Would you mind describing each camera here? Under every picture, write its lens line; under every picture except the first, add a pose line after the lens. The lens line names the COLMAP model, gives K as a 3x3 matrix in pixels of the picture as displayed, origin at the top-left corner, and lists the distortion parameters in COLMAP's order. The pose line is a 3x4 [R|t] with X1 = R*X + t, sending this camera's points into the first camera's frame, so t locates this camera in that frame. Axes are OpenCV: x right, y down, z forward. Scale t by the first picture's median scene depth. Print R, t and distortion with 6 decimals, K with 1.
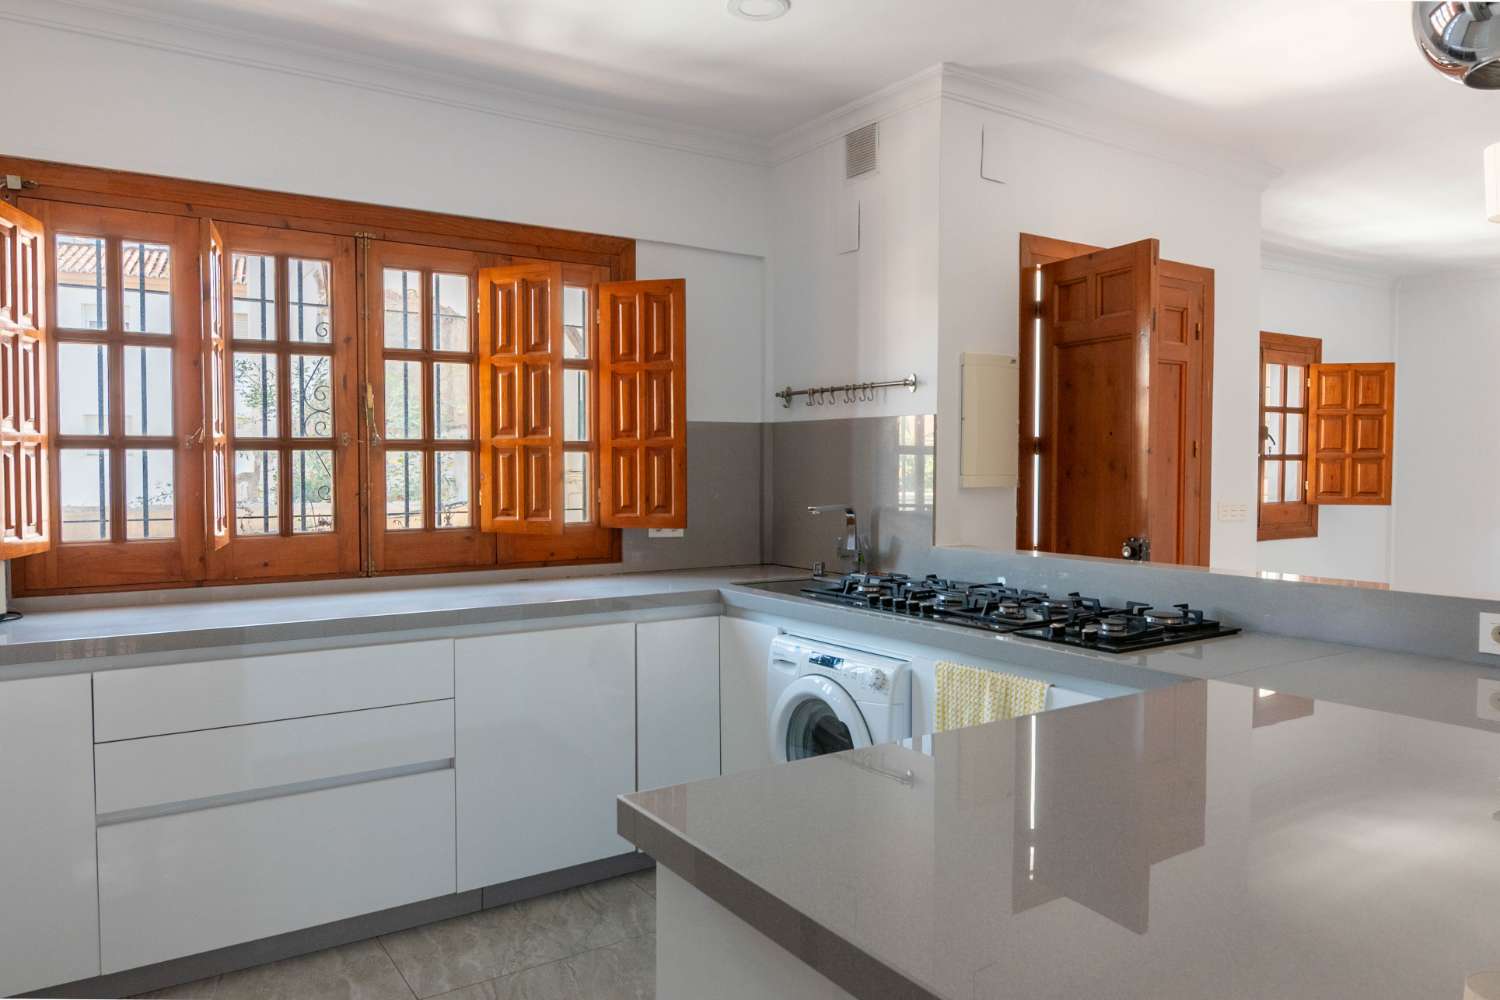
lens RADIAL K [[1017.0, 0, 737.3], [0, 1017.0, 500.8], [0, 0, 1]] dist [-0.000863, -0.007696]
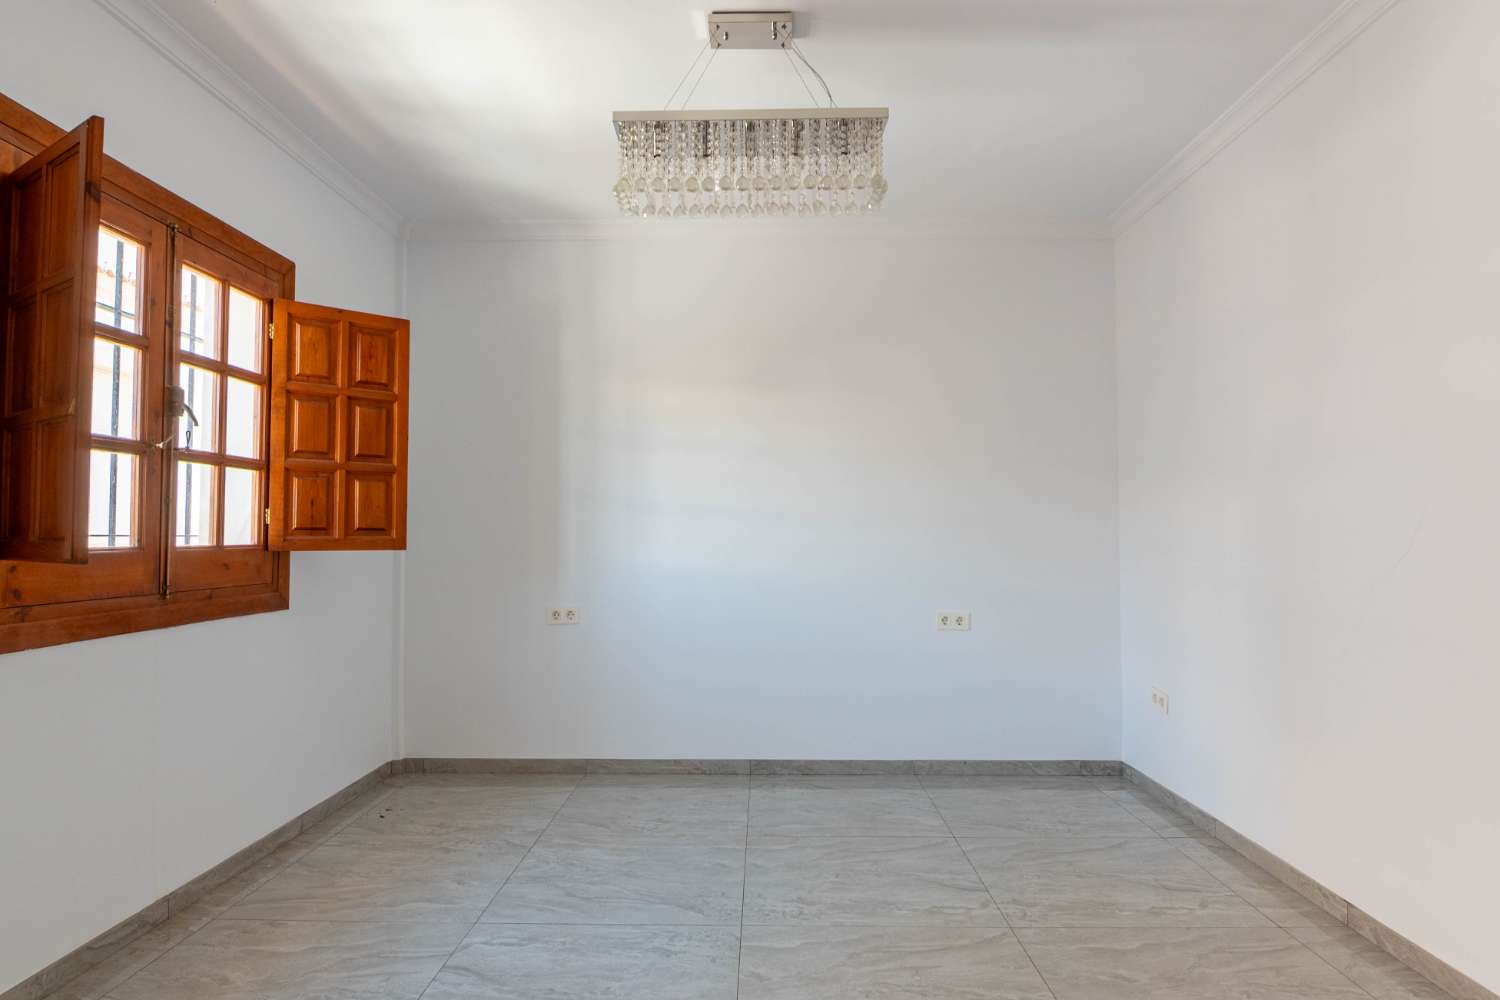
lens RADIAL K [[918.6, 0, 755.5], [0, 918.6, 506.7], [0, 0, 1]] dist [0.007523, -0.019296]
pose [[0.565880, 0.025697, 0.824087, 0.303039], [0.028075, 0.998334, -0.050409, 0.012152], [-0.824009, 0.051661, 0.564216, 0.507592]]
